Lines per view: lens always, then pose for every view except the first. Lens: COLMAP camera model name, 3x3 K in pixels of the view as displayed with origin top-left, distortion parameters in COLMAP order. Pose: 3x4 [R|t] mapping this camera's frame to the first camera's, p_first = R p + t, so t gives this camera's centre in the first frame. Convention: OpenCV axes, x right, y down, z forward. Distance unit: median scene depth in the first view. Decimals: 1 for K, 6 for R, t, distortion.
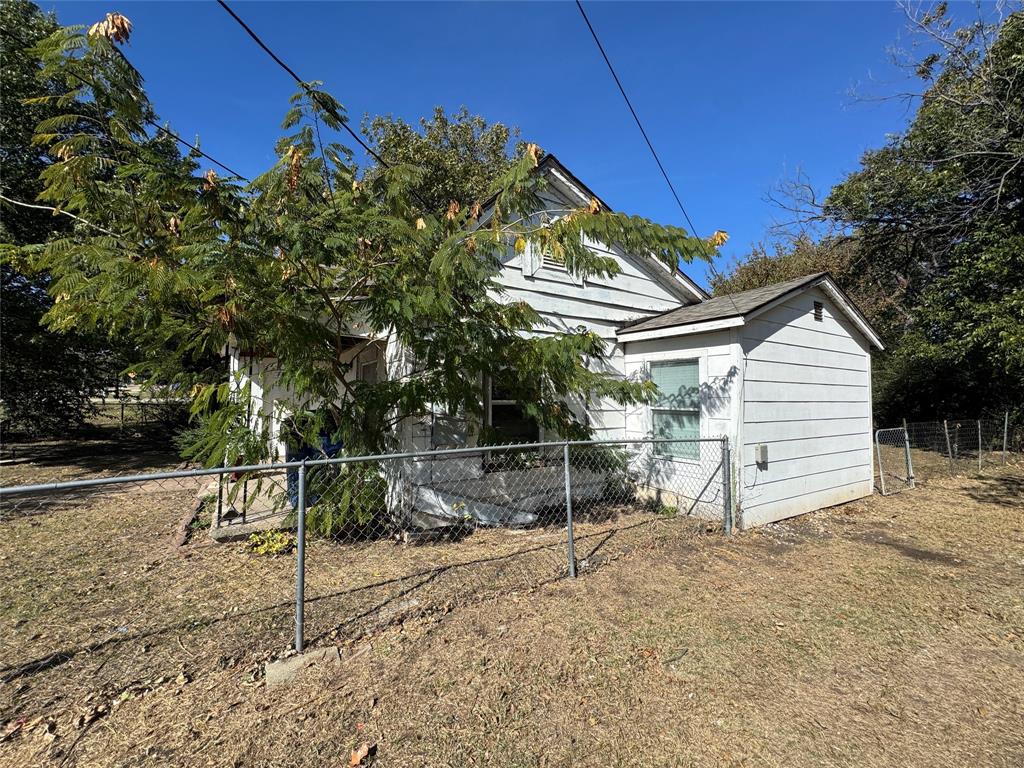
lens RADIAL K [[409.9, 0, 511.2], [0, 409.9, 385.5], [0, 0, 1]] dist [-0.004341, -0.000148]
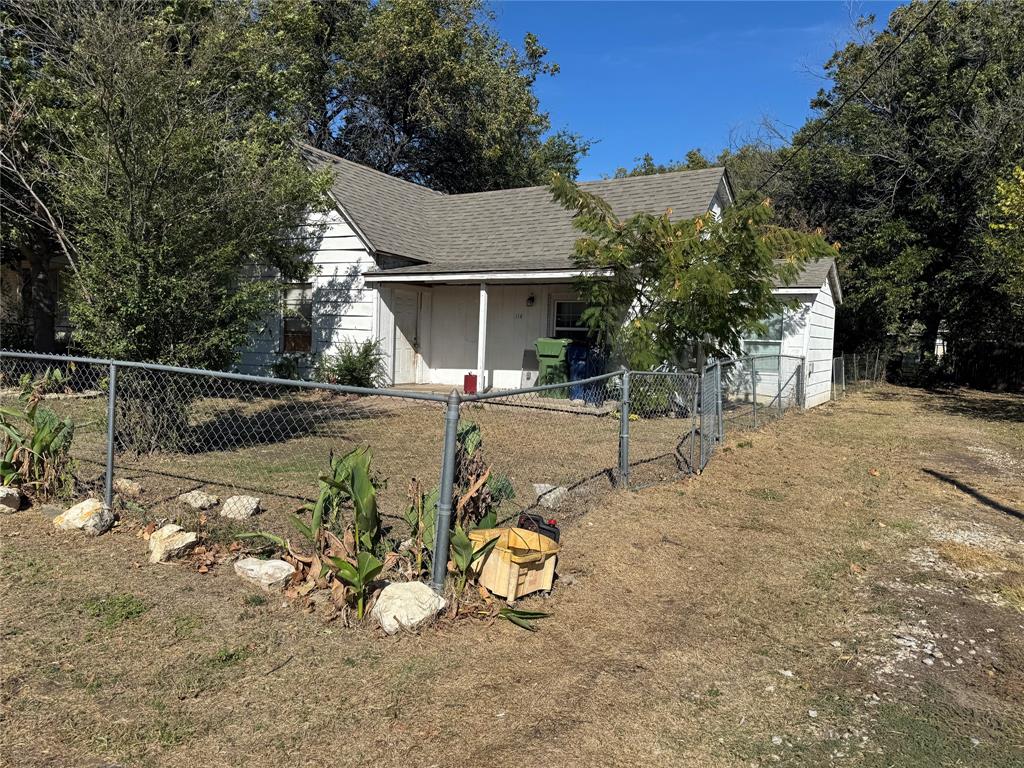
lens RADIAL K [[717.2, 0, 512.1], [0, 717.2, 381.2], [0, 0, 1]] dist [-0.003870, -0.000594]
pose [[0.879849, -0.002495, 0.475248, -1.571969], [-0.049933, 0.993966, 0.097662, -0.002986], [-0.472624, -0.109658, 0.874415, -0.844517]]
